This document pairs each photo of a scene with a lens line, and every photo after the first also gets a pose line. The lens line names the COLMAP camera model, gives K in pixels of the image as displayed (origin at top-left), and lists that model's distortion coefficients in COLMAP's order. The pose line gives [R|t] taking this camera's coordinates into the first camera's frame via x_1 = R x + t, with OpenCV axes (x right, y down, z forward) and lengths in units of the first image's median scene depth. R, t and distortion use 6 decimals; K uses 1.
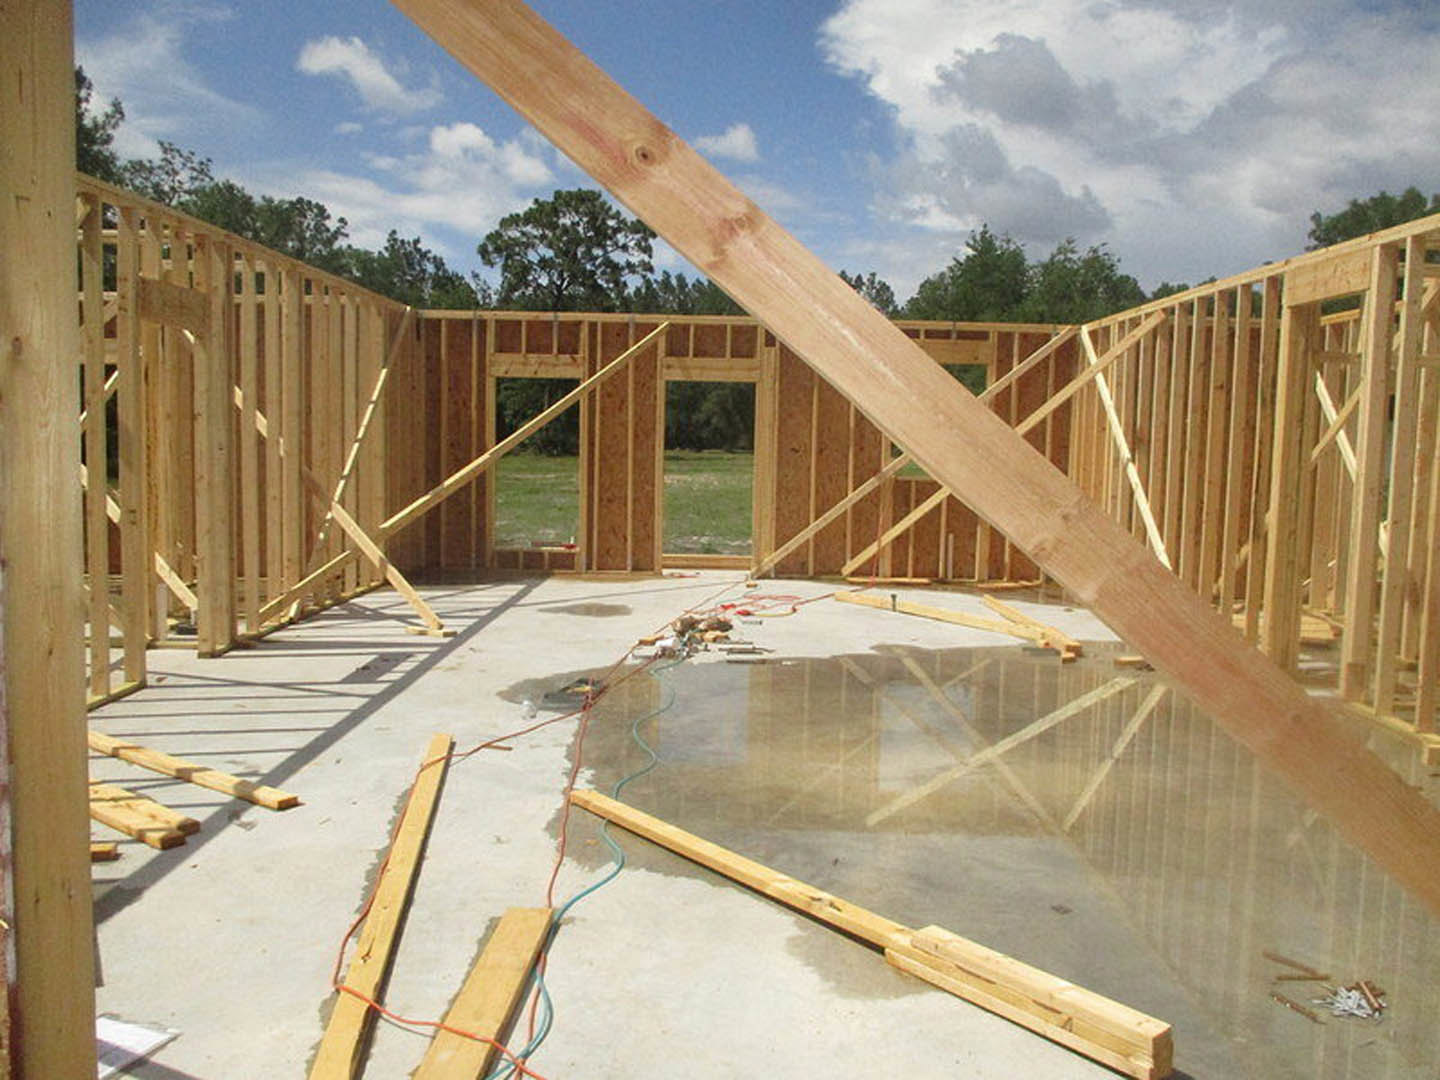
lens RADIAL K [[1173.6, 0, 713.2], [0, 1173.6, 513.4], [0, 0, 1]] dist [-0.153485, 0.786008]
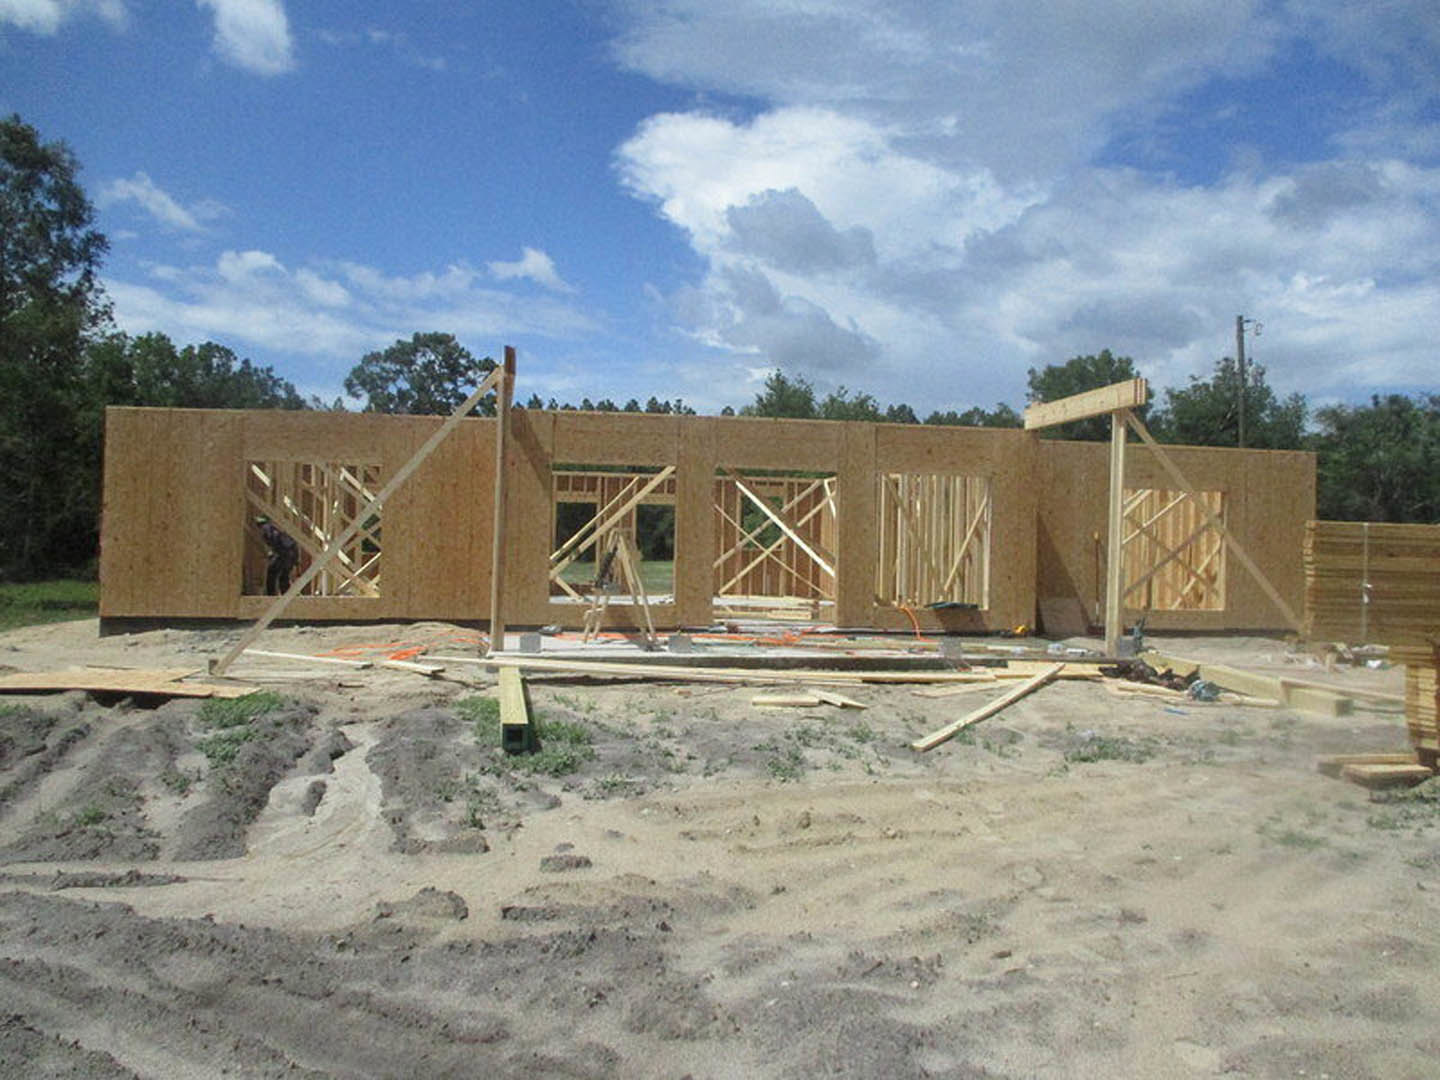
lens RADIAL K [[1222.8, 0, 720.0], [0, 1222.8, 540.0], [0, 0, 1]] dist [-0.037544, 0.061199]
pose [[0.984153, -0.003024, 0.177295, -0.051244], [0.016611, 0.997030, -0.075201, 0.021995], [-0.176541, 0.076954, 0.981280, -0.217420]]
